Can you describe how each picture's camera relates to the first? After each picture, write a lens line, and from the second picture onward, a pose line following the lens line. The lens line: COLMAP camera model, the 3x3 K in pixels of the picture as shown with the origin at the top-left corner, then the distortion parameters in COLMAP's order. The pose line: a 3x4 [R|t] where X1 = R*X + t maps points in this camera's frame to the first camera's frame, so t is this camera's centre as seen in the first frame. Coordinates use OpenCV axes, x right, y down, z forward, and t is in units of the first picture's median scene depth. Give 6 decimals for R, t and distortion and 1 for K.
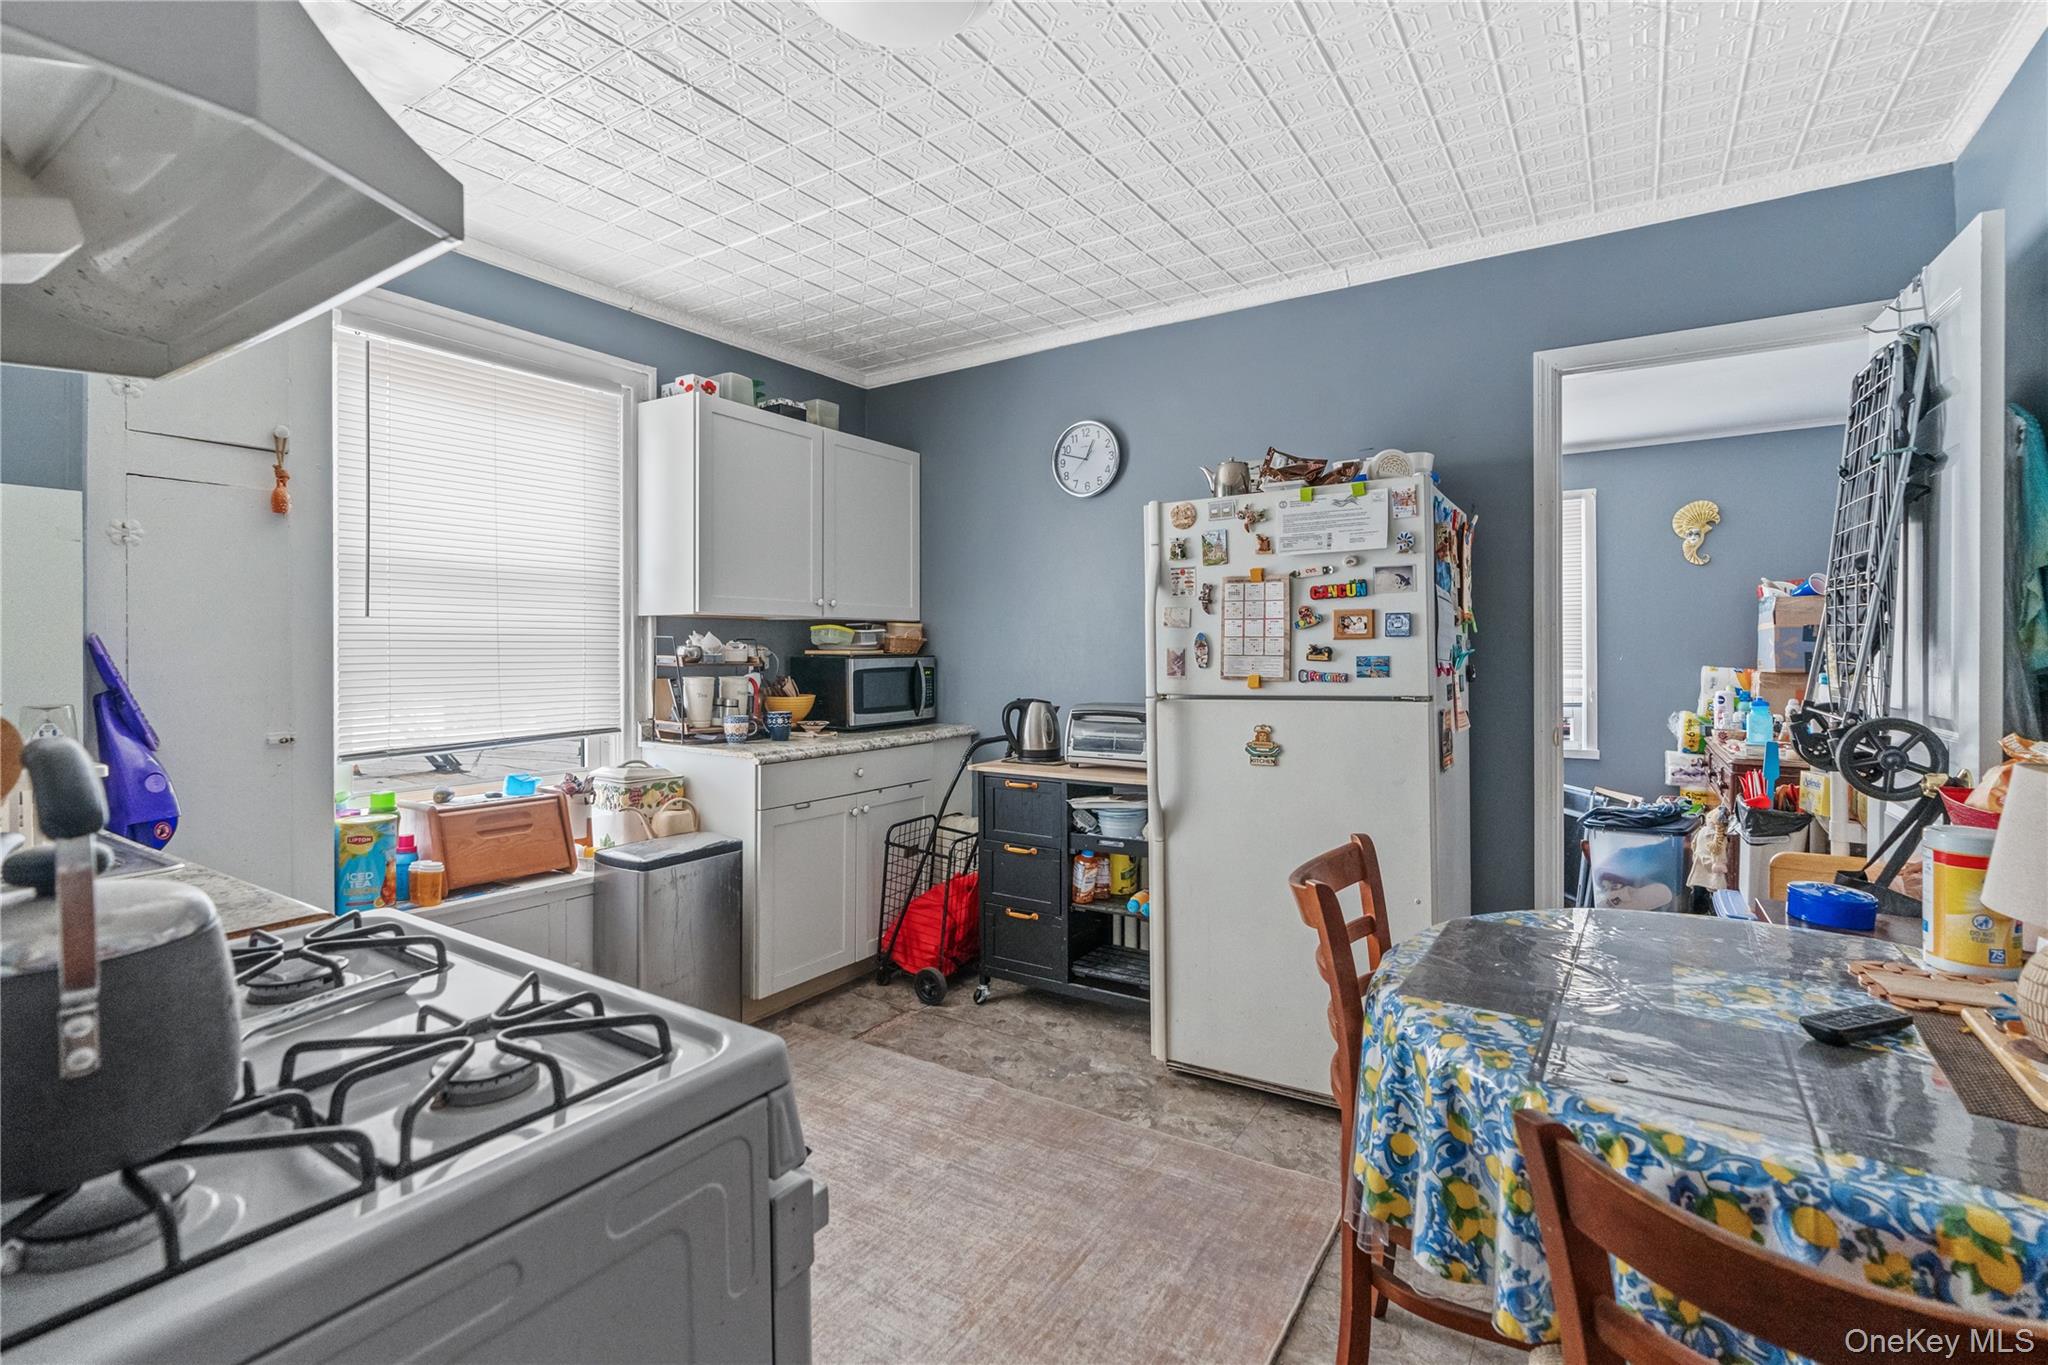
lens RADIAL K [[934.2, 0, 1023.6], [0, 934.2, 668.7], [0, 0, 1]] dist [-0.011496, 0.000183]
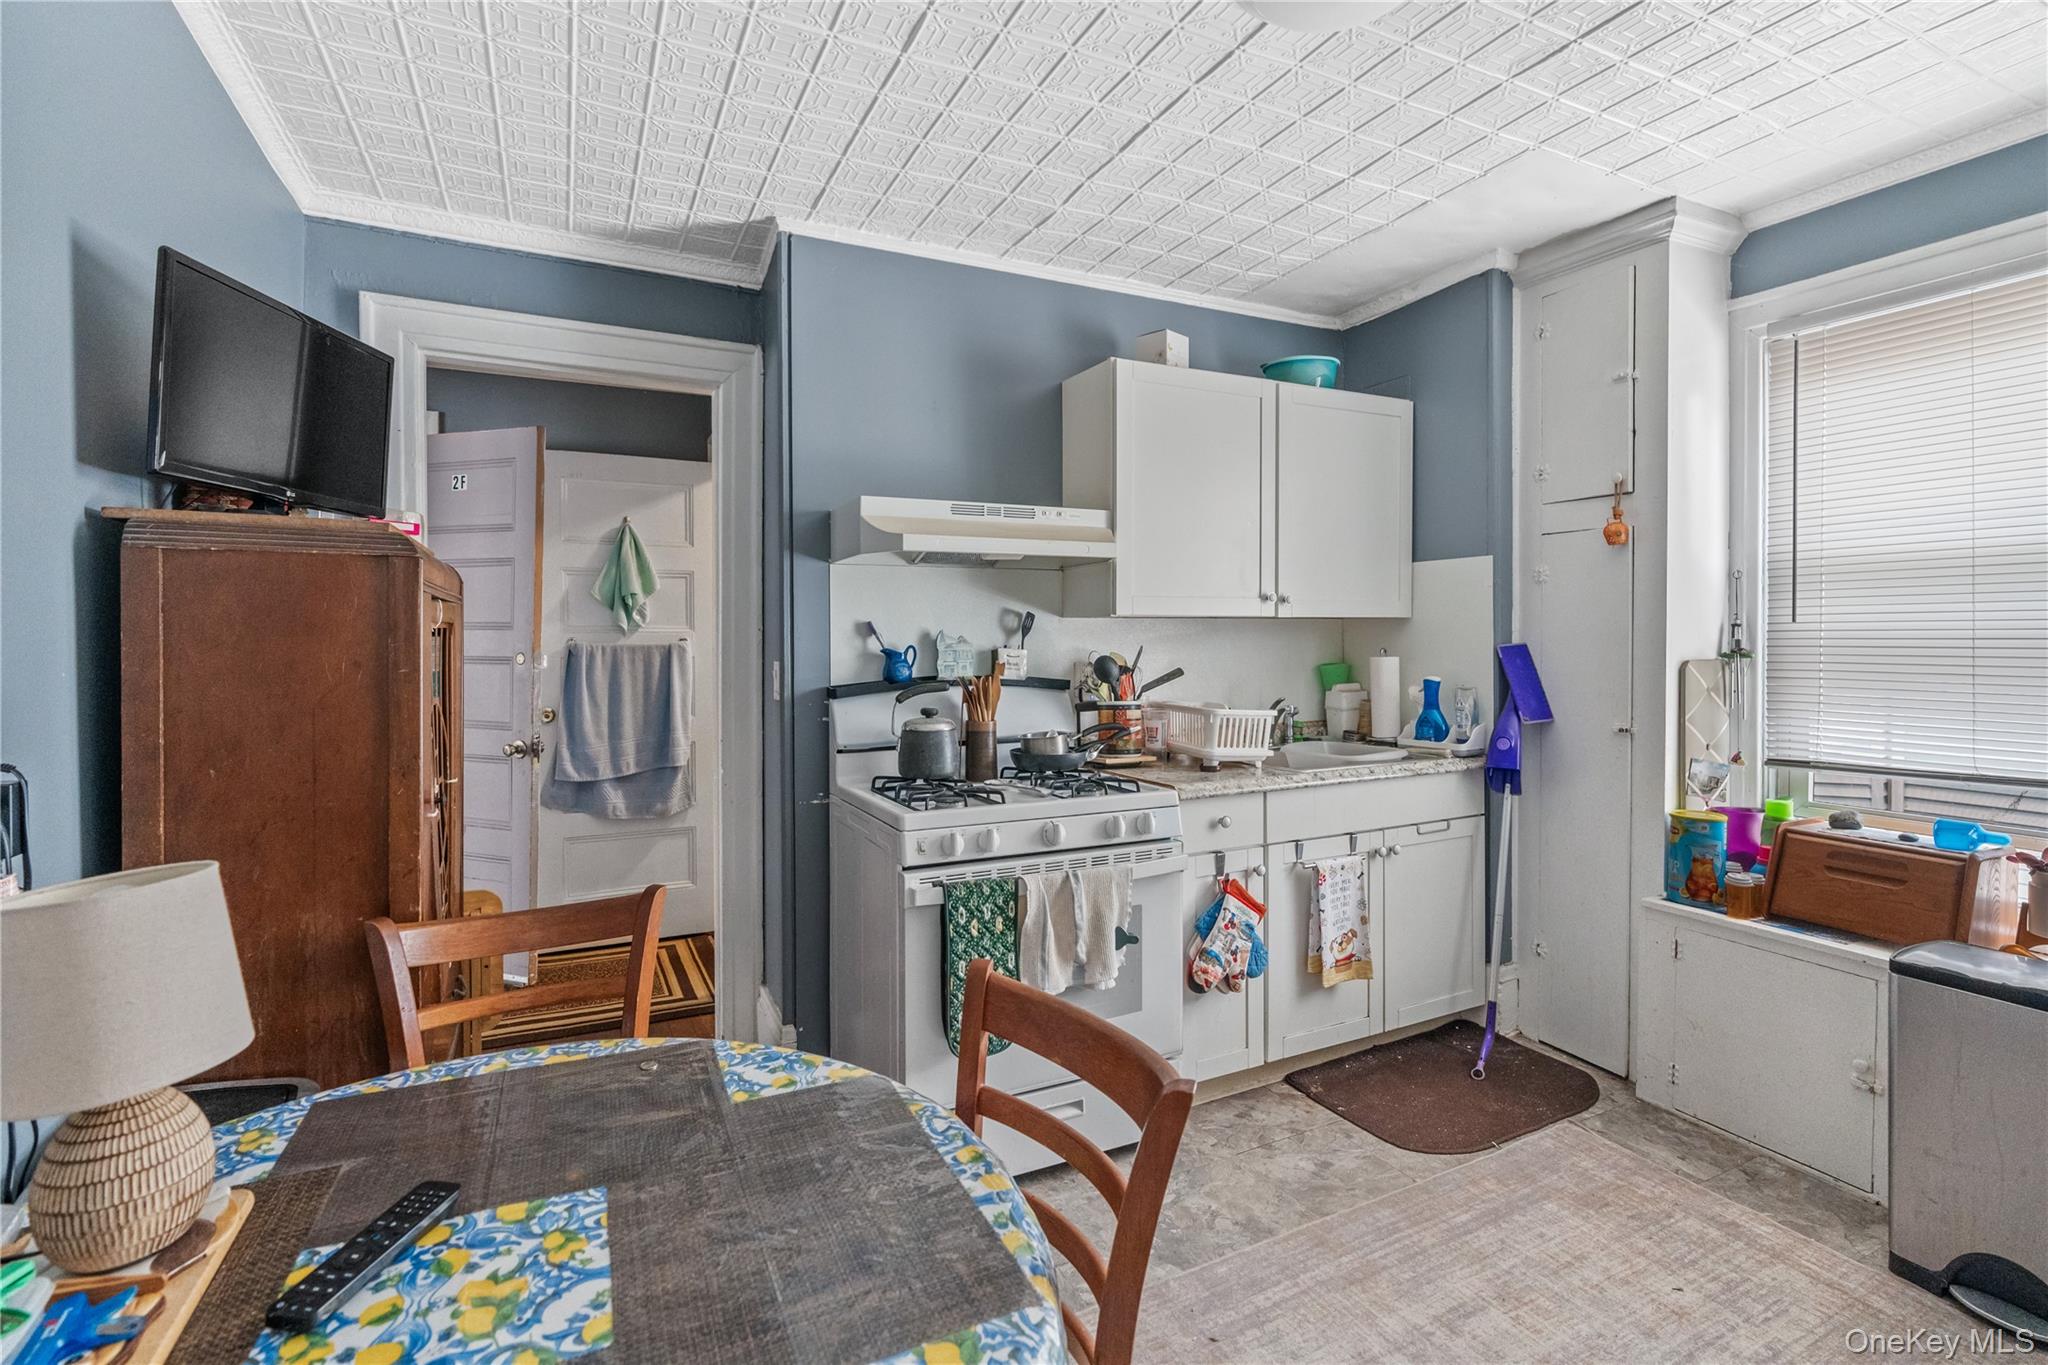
lens RADIAL K [[934.2, 0, 1009.4], [0, 934.2, 638.9], [0, 0, 1]] dist [-0.011496, 0.000183]
pose [[-0.515556, 0.005438, -0.856839, 1.175844], [-0.010530, 0.999864, 0.012682, -0.088047], [0.856791, 0.015561, -0.515429, 1.661676]]
